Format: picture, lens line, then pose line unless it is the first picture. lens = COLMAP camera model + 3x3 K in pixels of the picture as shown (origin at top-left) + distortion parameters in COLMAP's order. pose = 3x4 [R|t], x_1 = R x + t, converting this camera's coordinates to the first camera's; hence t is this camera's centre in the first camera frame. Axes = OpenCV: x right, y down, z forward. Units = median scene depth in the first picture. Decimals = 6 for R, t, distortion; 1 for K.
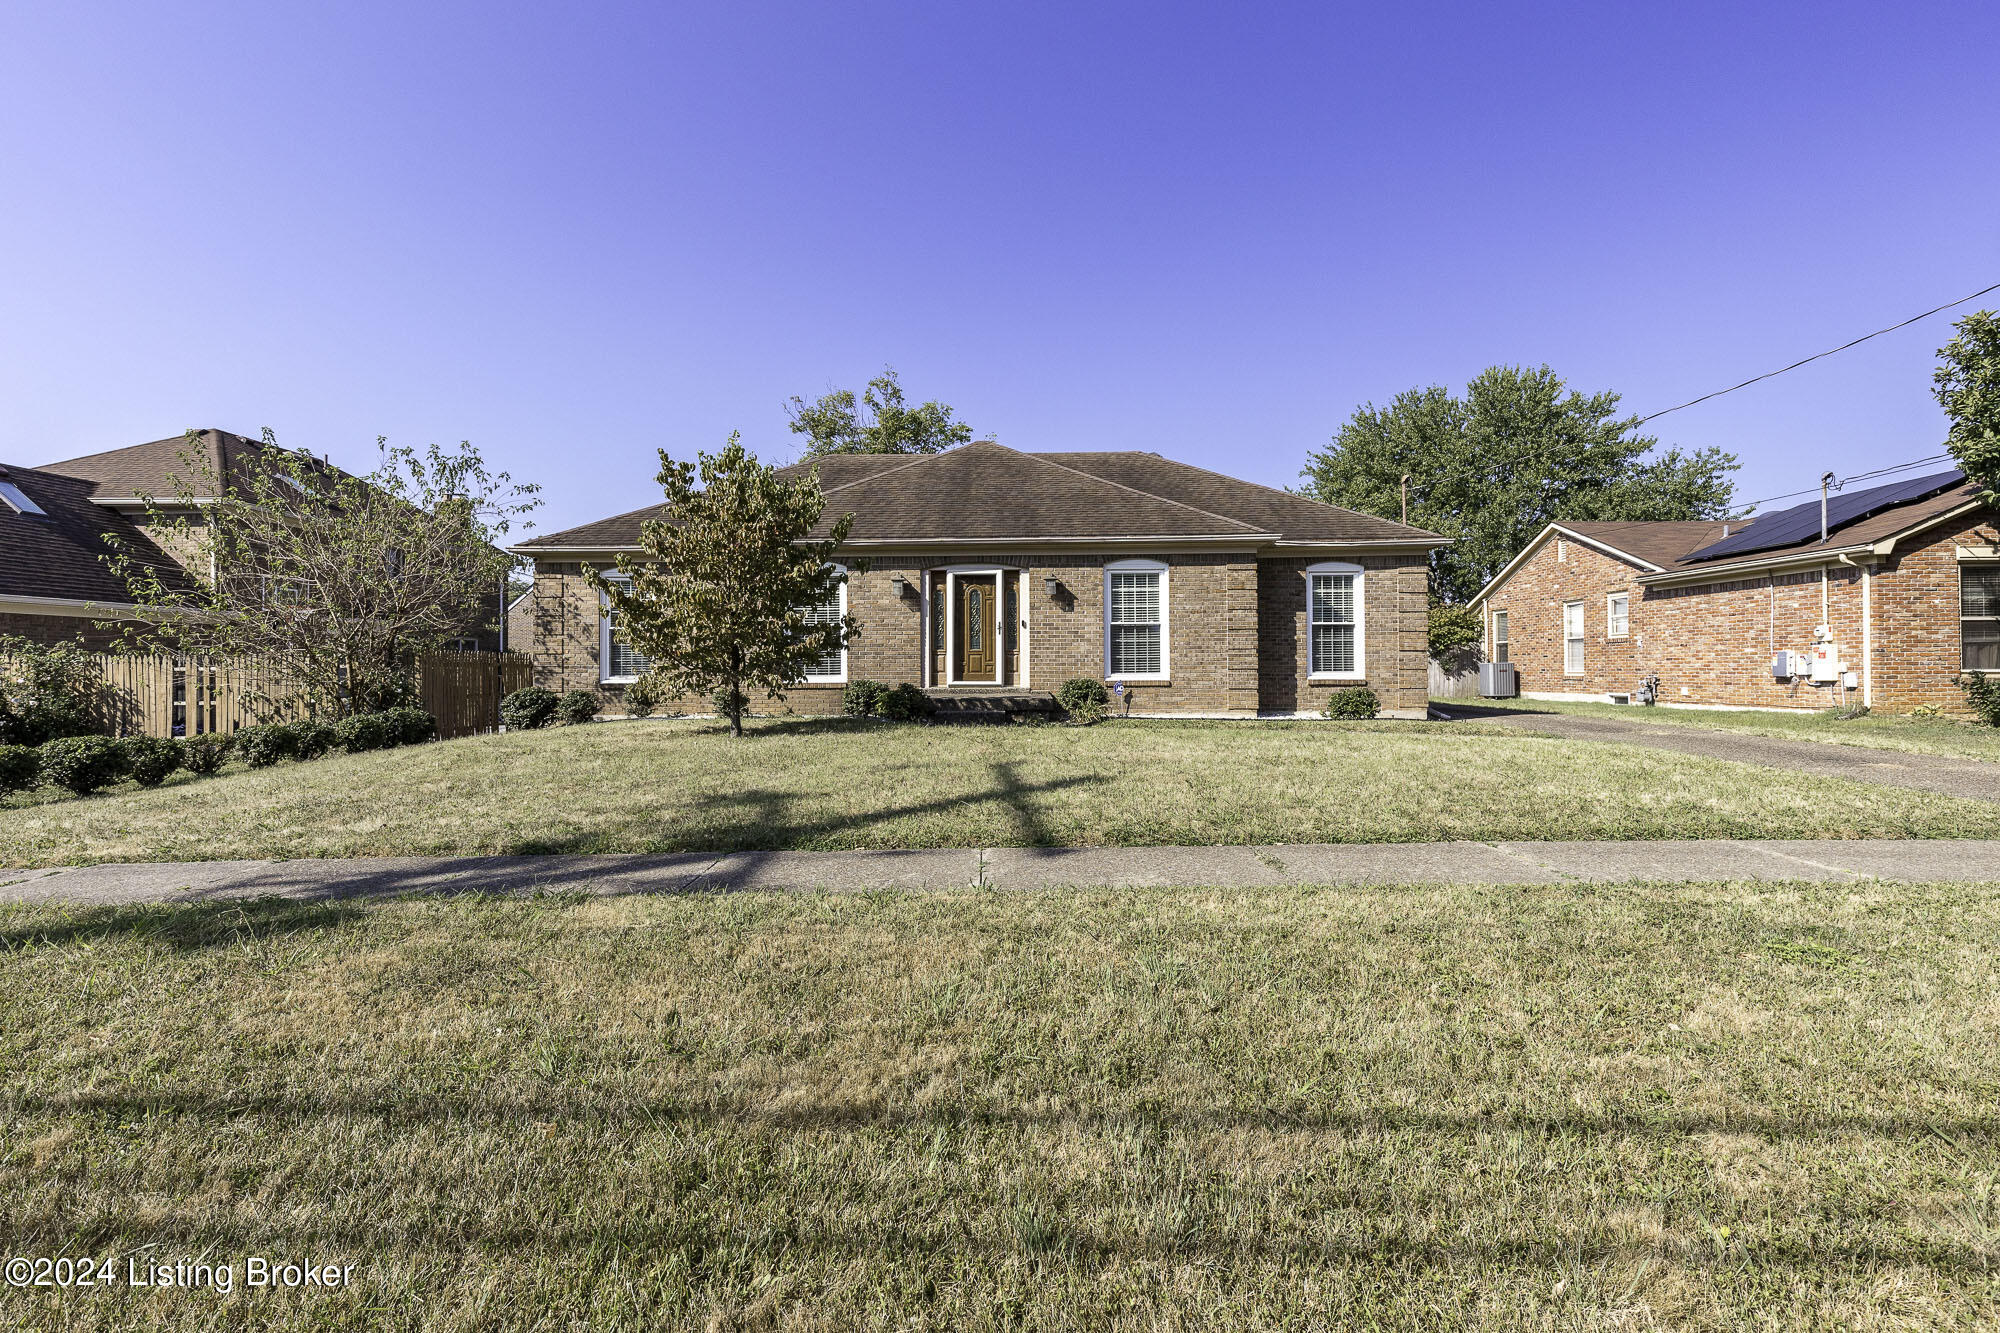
lens RADIAL K [[928.6, 0, 1009.6], [0, 928.6, 656.4], [0, 0, 1]] dist [0.002984, -0.000353]
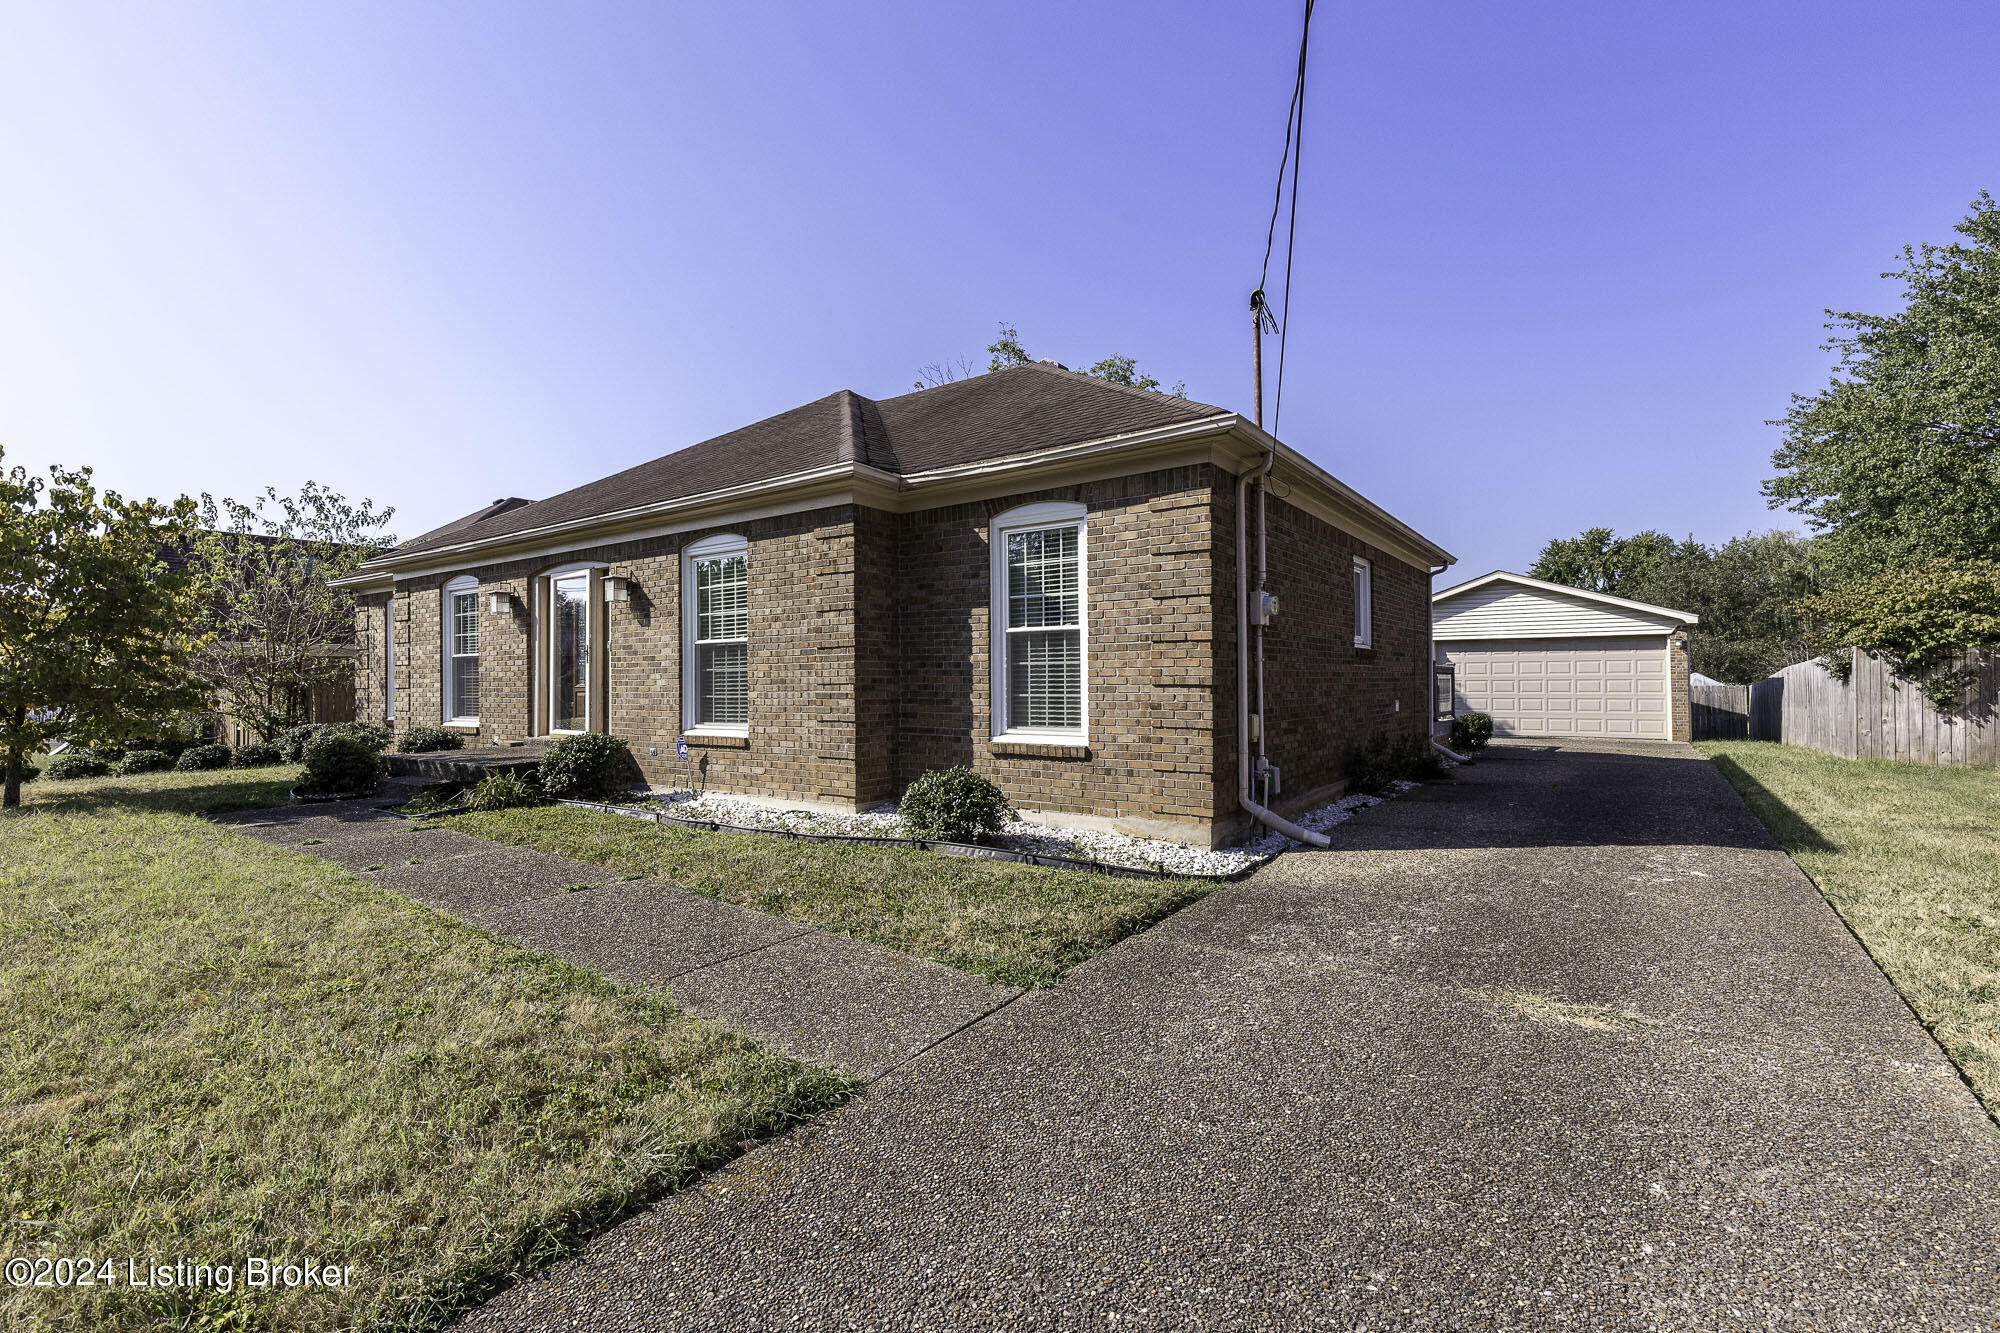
lens RADIAL K [[928.6, 0, 981.9], [0, 928.6, 682.1], [0, 0, 1]] dist [0.002984, -0.000353]
pose [[0.813289, -0.002351, -0.581855, 0.626926], [0.012853, 0.999820, 0.013926, -0.015438], [0.581717, -0.018805, 0.813174, 0.604086]]
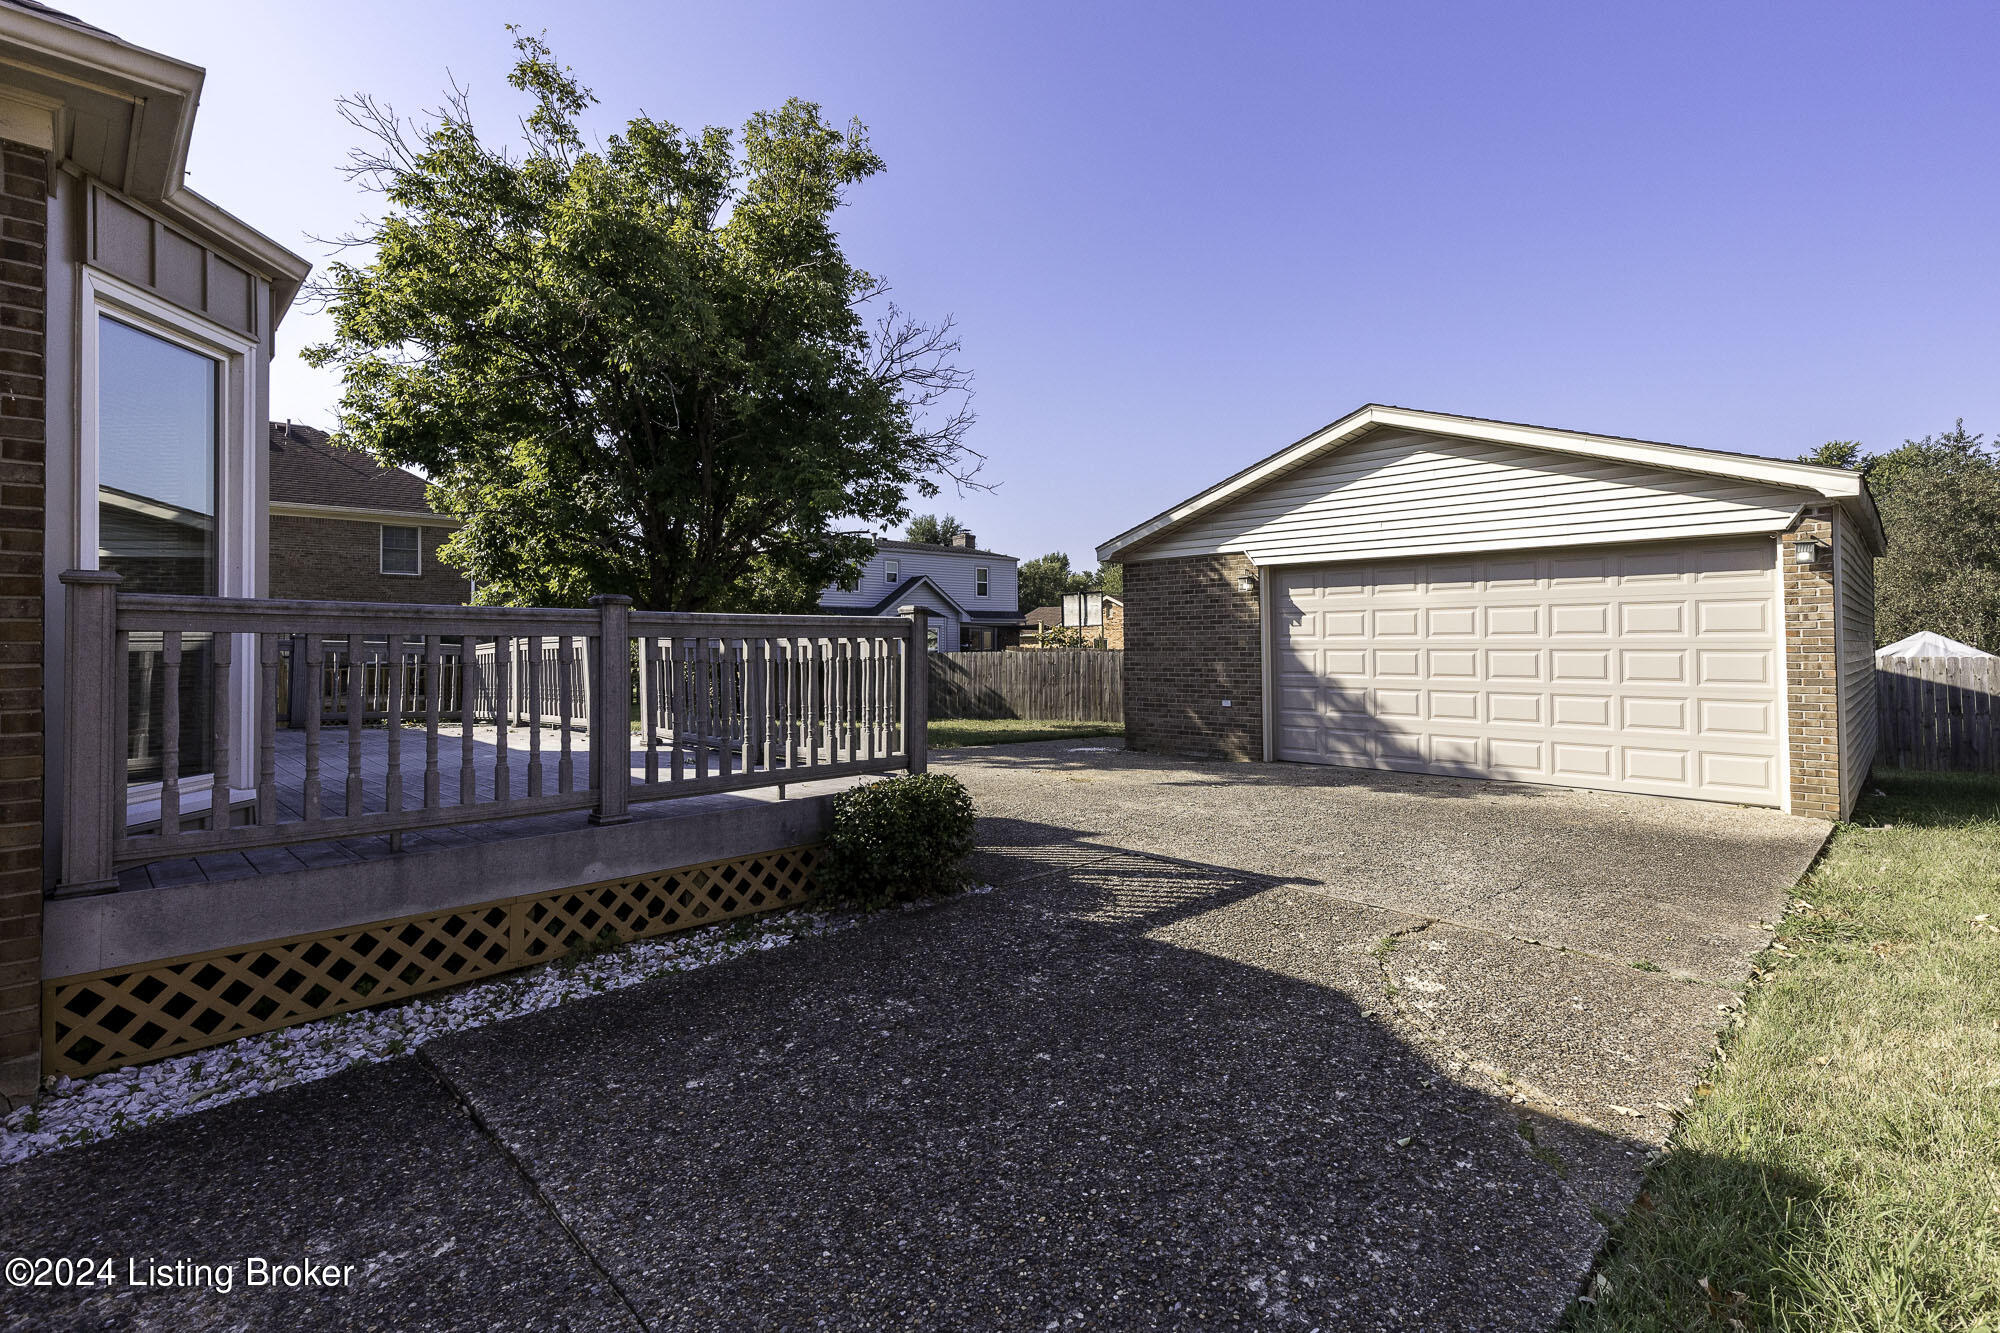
lens RADIAL K [[928.6, 0, 993.2], [0, 928.6, 652.8], [0, 0, 1]] dist [0.002984, -0.000353]
pose [[0.702947, 0.008648, -0.711190, 0.710701], [0.012340, 0.999627, 0.024353, -0.004483], [0.711135, -0.025895, 0.702578, 1.604178]]
